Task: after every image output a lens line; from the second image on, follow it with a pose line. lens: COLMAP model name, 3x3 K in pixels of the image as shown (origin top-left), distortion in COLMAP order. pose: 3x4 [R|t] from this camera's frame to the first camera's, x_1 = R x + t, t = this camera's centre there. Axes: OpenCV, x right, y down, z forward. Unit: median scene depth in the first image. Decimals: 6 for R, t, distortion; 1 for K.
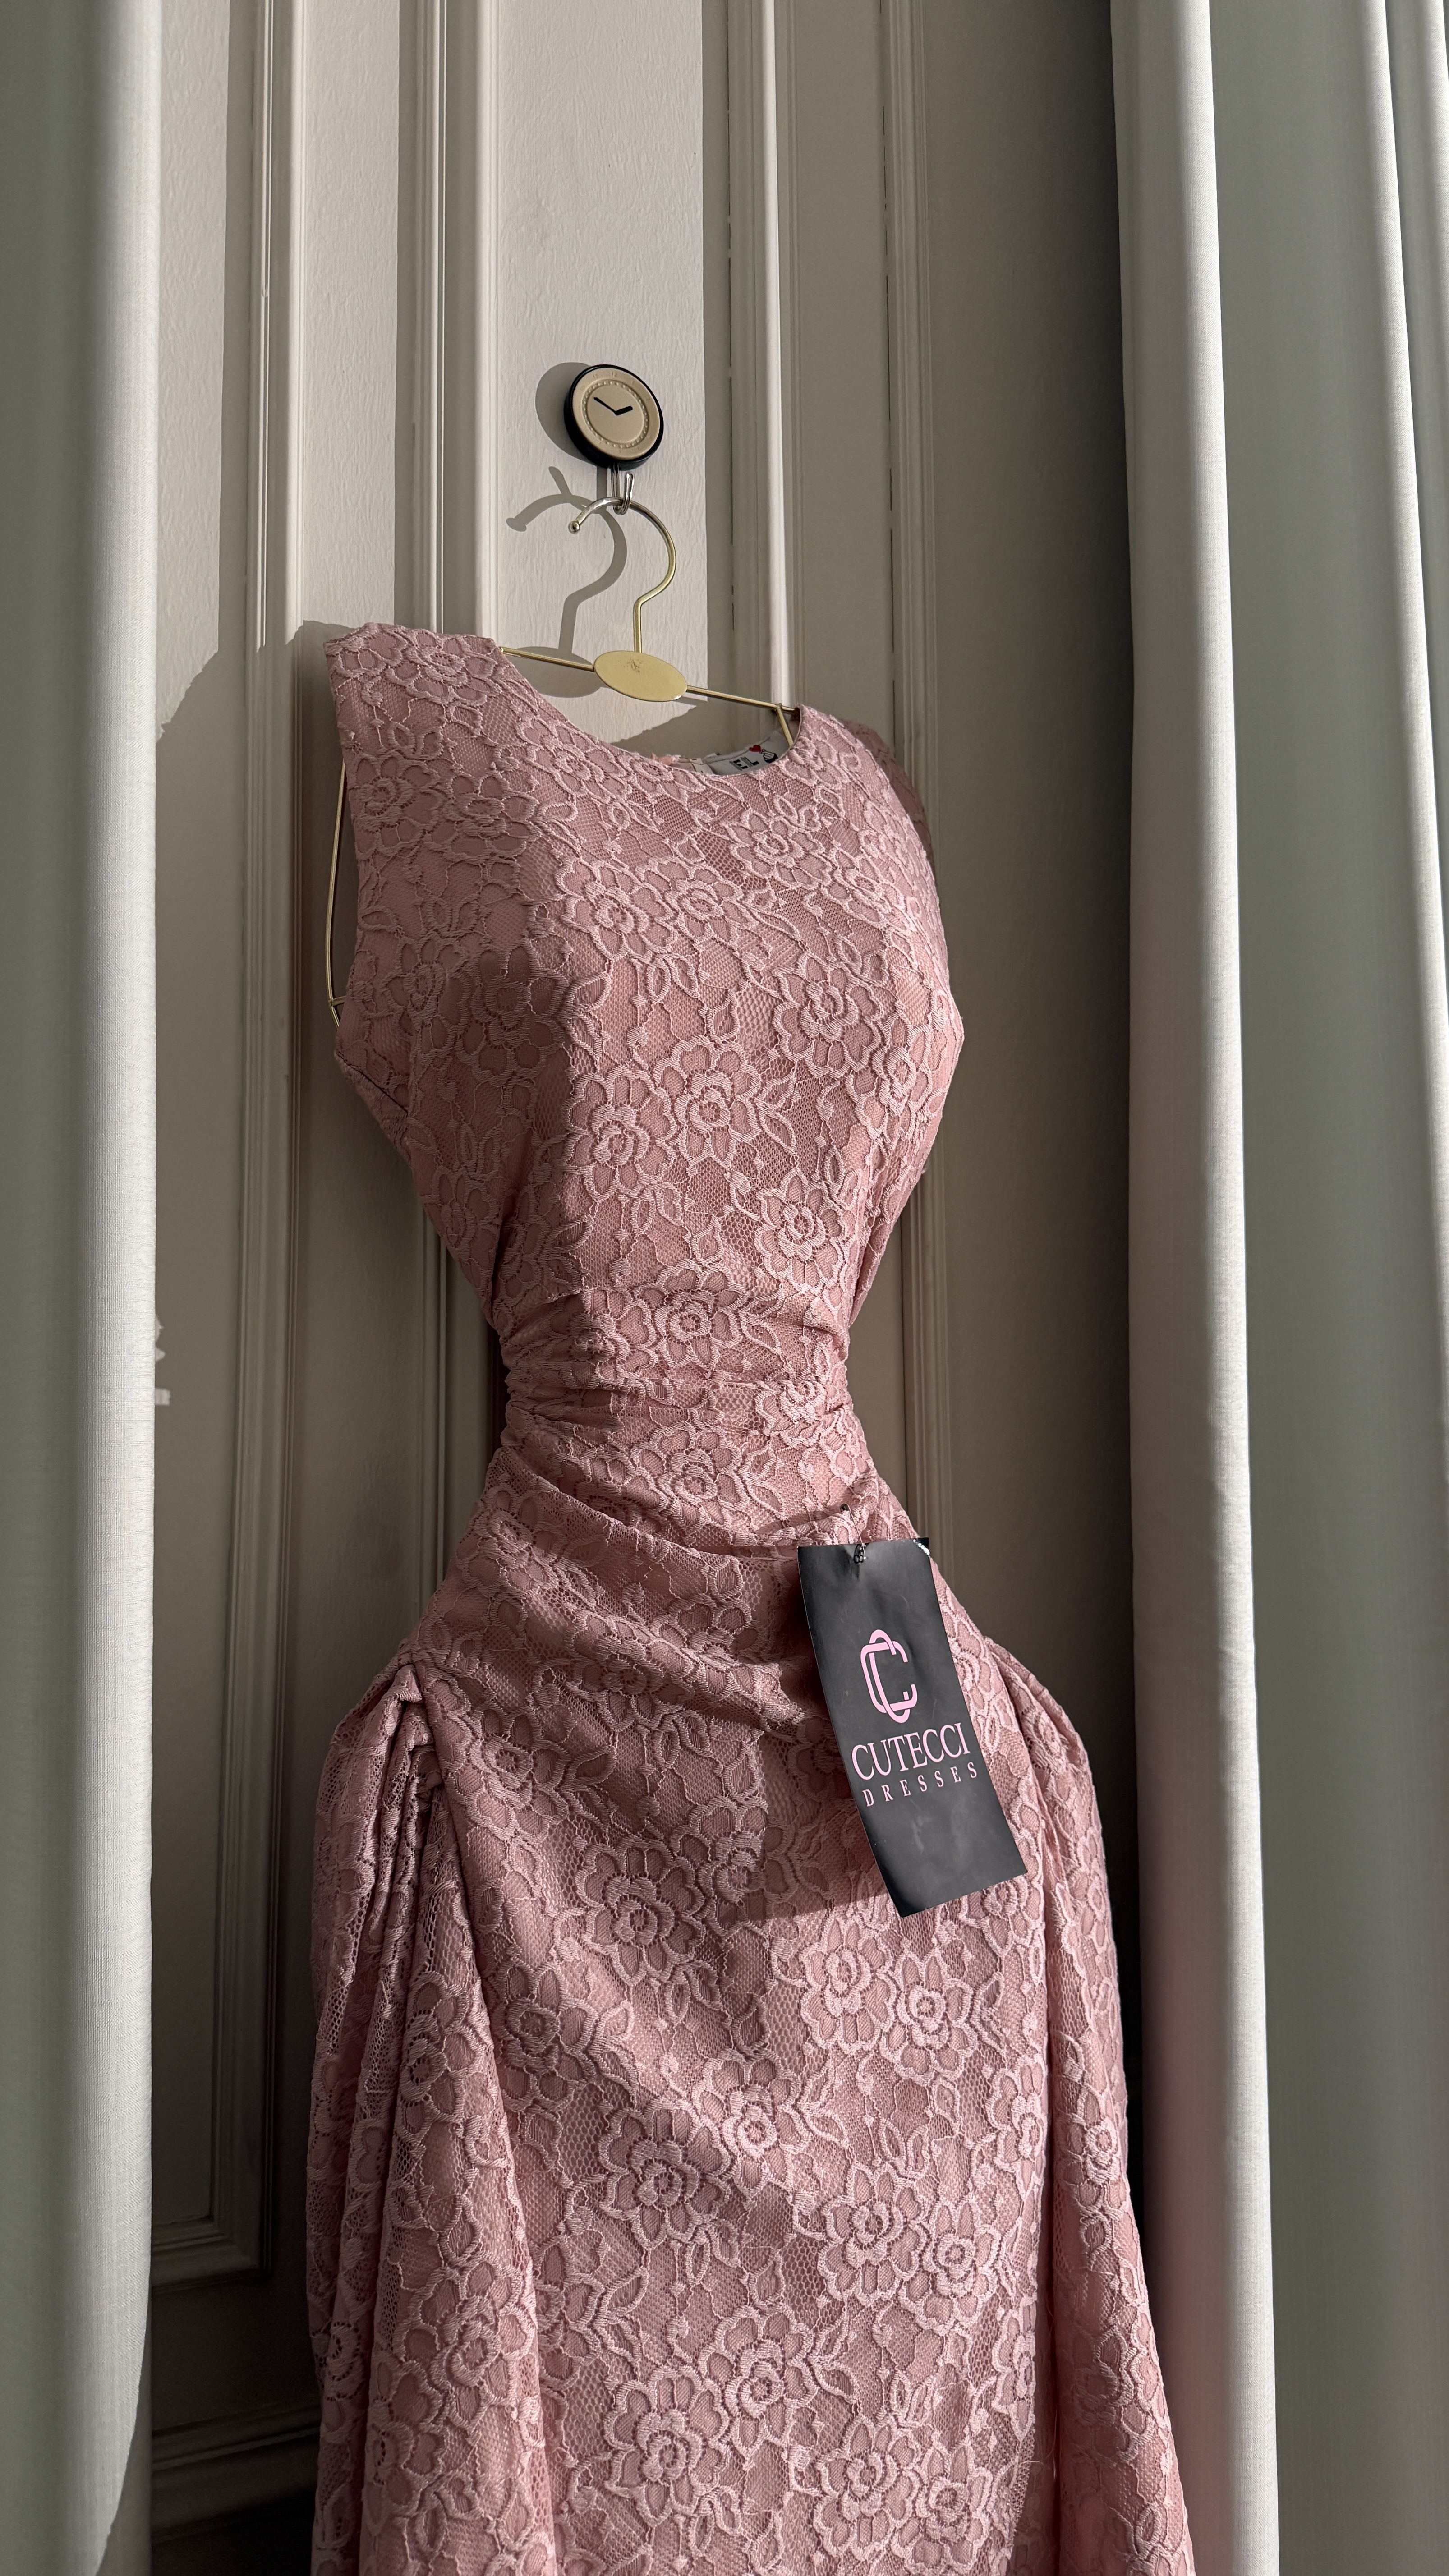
lens RADIAL K [[1811.7, 0, 720.6], [0, 1811.7, 1293.8], [0, 0, 1]] dist [0.146493, -0.251720]
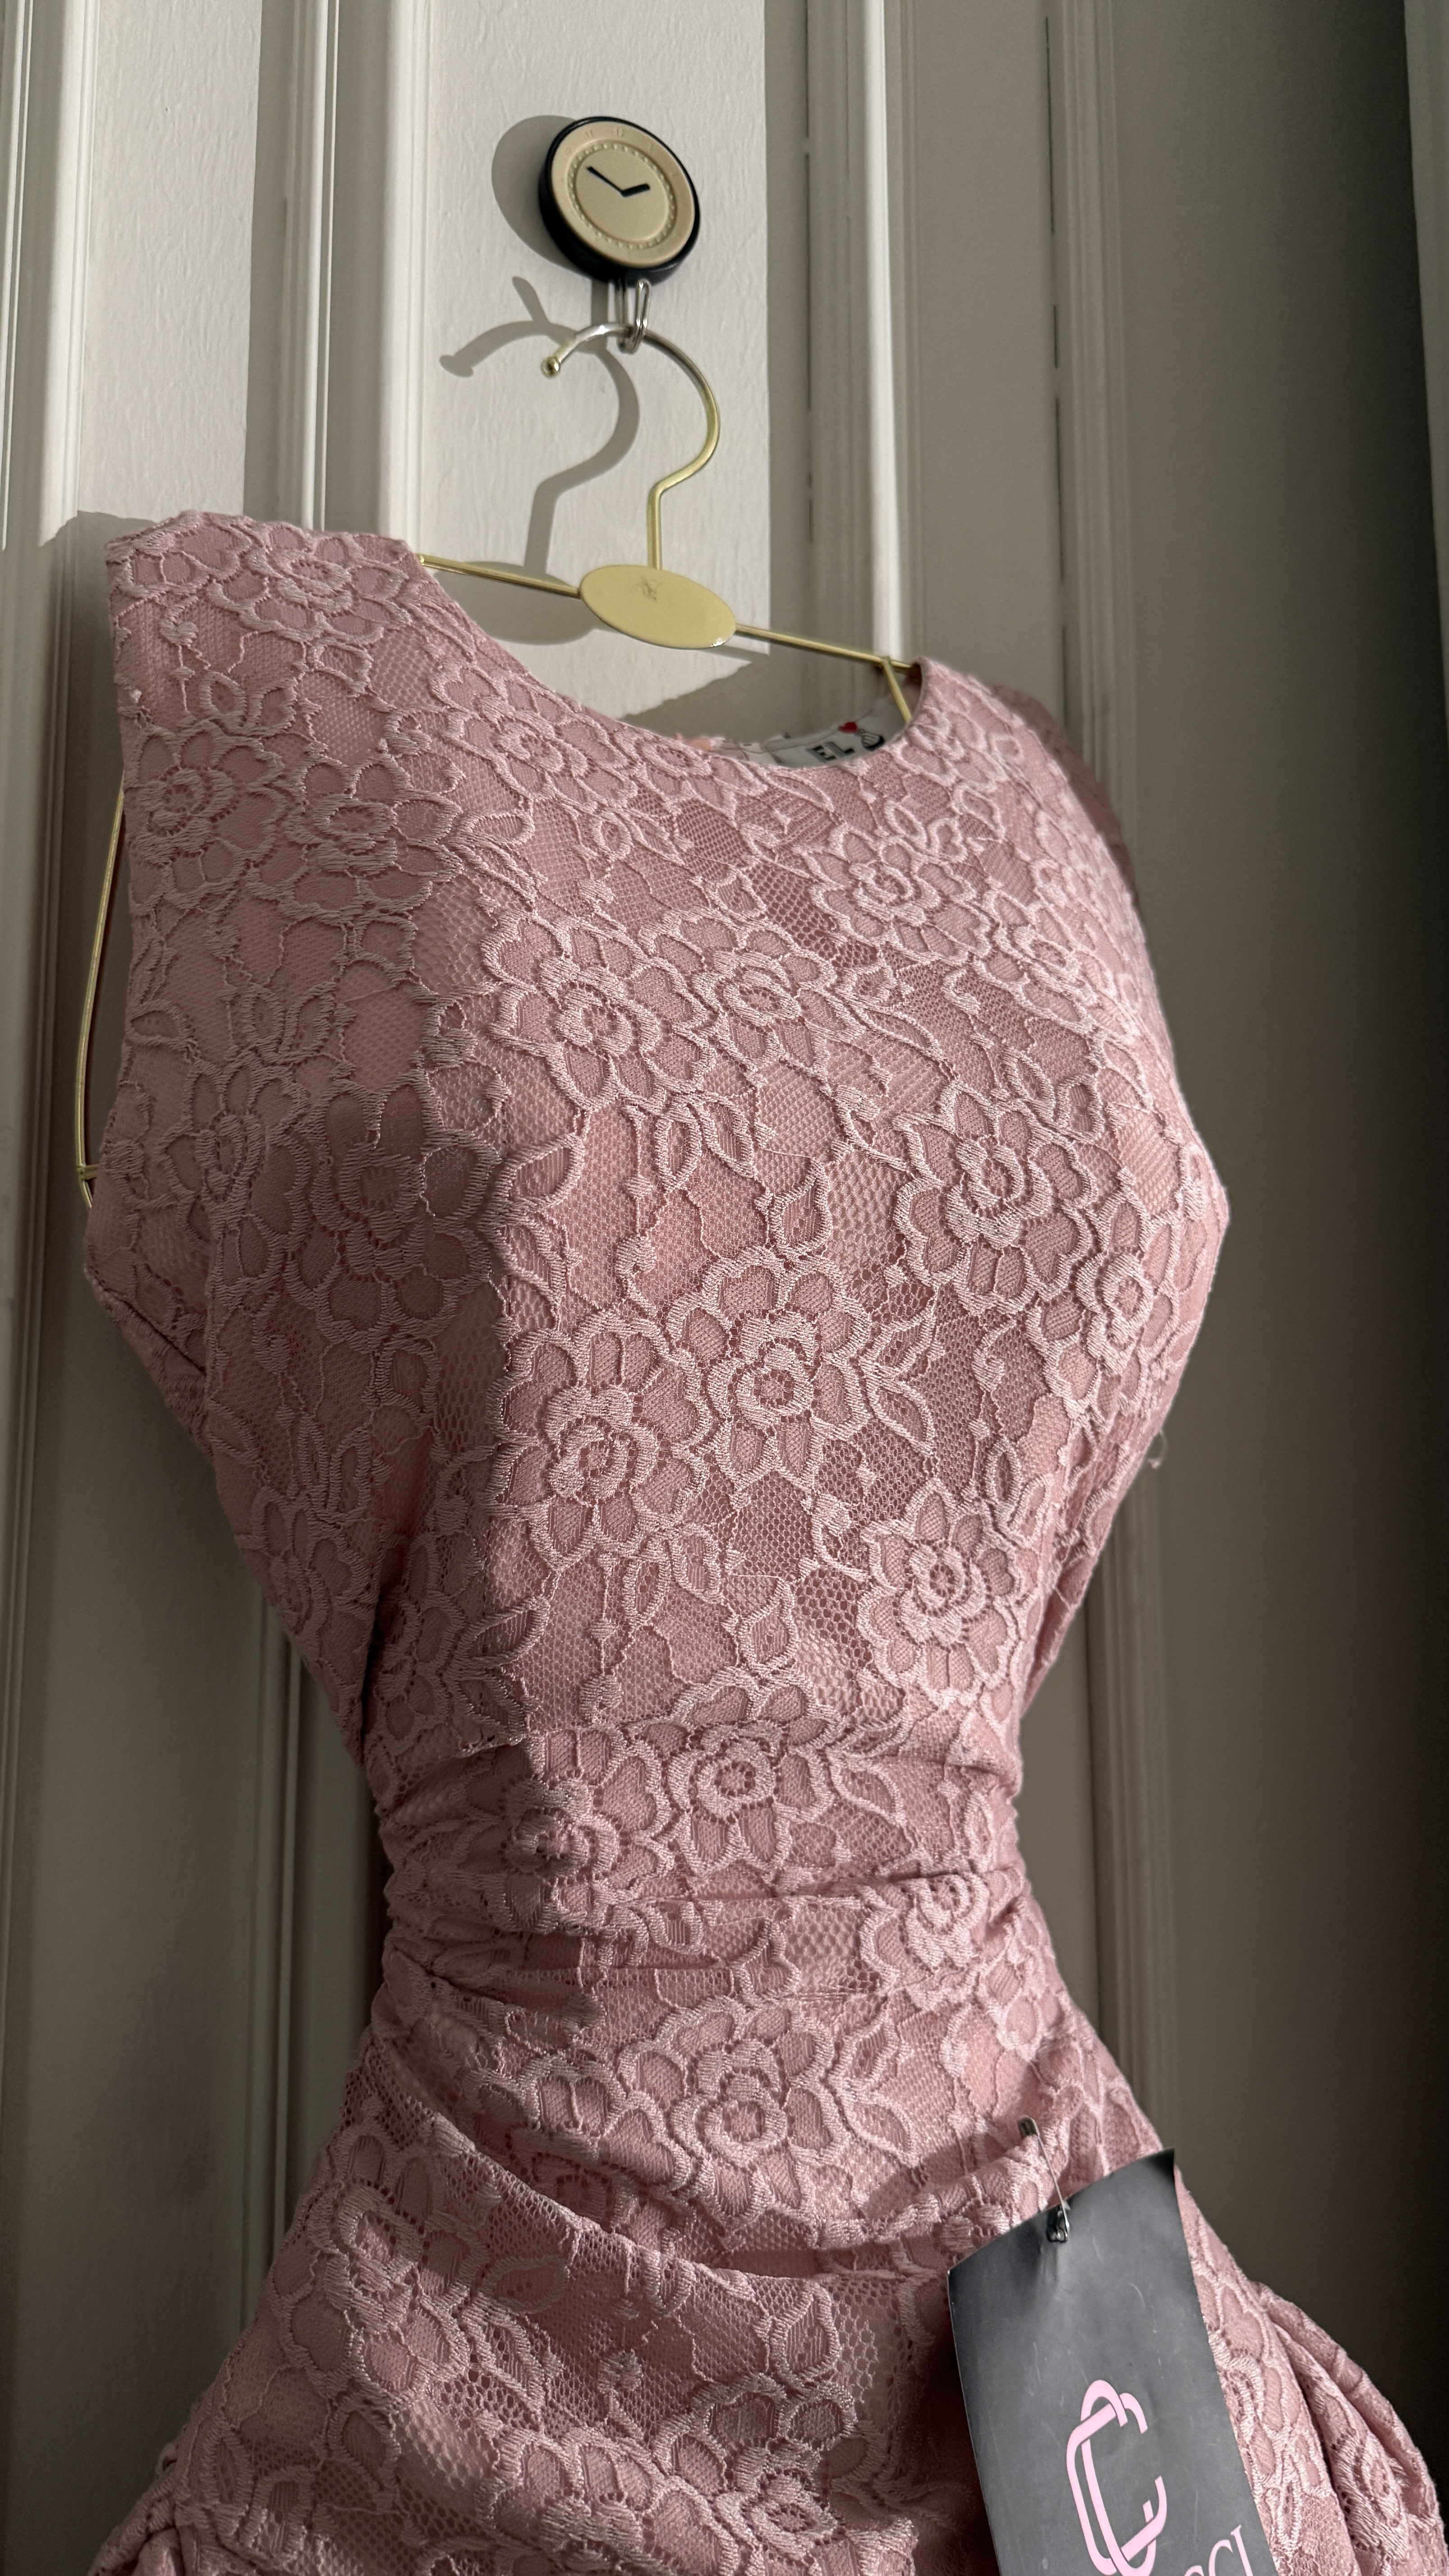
lens RADIAL K [[1873.6, 0, 716.3], [0, 1873.6, 1273.8], [0, 0, 1]] dist [0.112831, -0.234257]
pose [[0.999634, 0.004201, -0.026714, -0.008622], [-0.005093, 0.999428, -0.033427, -0.114394], [0.026559, 0.033551, 0.999084, 0.453171]]
